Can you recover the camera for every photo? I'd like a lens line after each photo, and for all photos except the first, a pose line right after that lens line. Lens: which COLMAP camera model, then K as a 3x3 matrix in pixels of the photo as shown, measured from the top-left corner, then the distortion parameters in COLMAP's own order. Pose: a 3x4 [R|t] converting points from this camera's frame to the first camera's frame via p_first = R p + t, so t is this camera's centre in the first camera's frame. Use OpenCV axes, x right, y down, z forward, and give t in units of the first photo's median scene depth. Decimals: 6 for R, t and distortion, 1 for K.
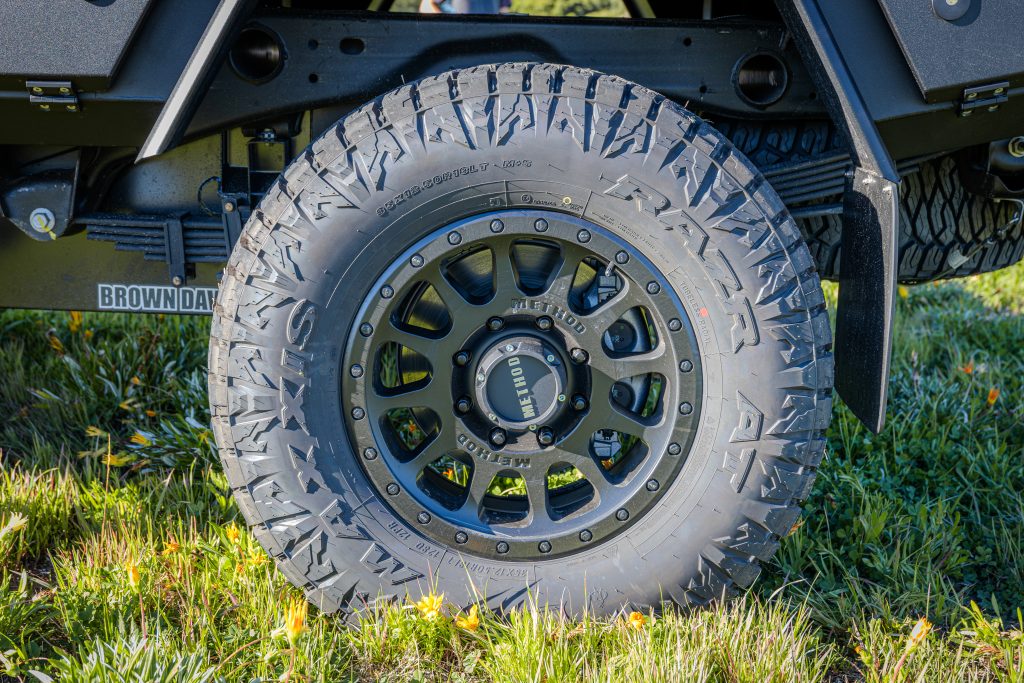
lens RADIAL K [[1398.3, 0, 512.0], [0, 1398.3, 341.5], [0, 0, 1]] dist [-0.006321, -0.037418]
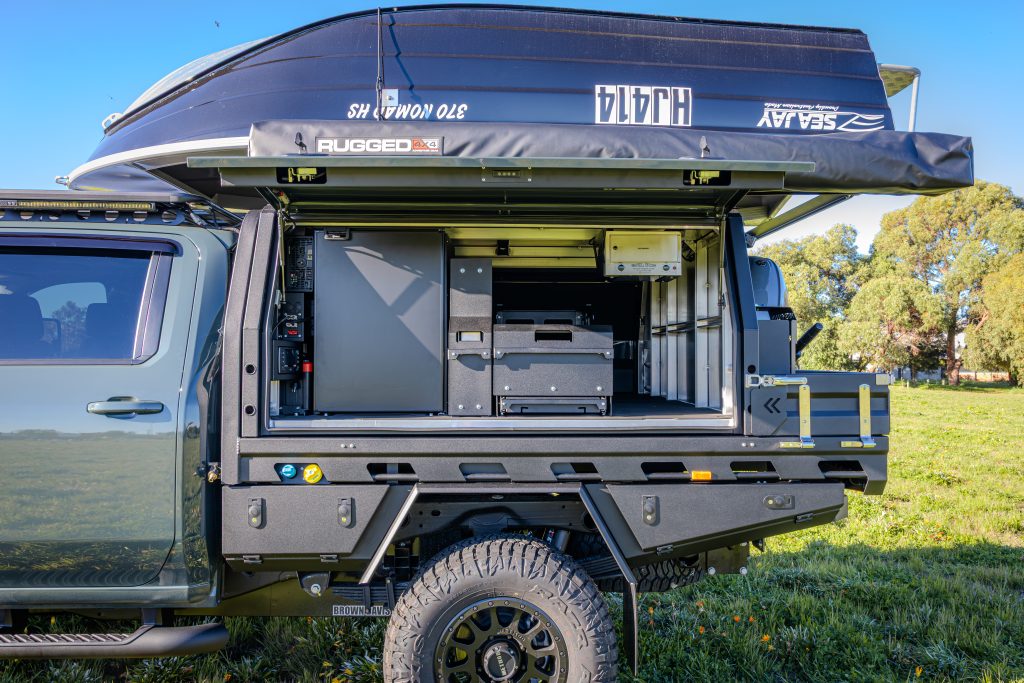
lens RADIAL K [[762.5, 0, 533.4], [0, 762.5, 334.6], [0, 0, 1]] dist [-0.013870, -0.001872]
pose [[0.999168, -0.019882, 0.035606, 0.029353], [0.027331, 0.974474, -0.222830, -0.259345], [-0.030267, 0.223617, 0.974207, -0.571572]]
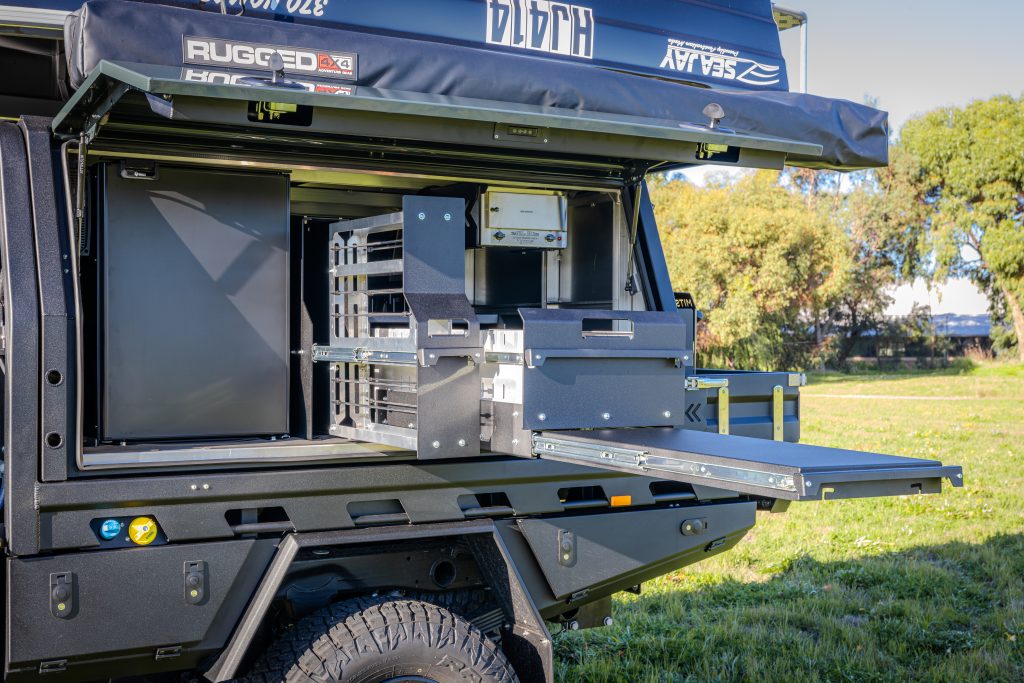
lens RADIAL K [[1306.8, 0, 512.2], [0, 1306.8, 355.1], [0, 0, 1]] dist [-0.020282, 0.008382]
pose [[0.861707, -0.025715, 0.506754, -0.801113], [0.112916, 0.983390, -0.142107, -0.266050], [-0.494683, 0.179675, 0.850298, -0.794444]]
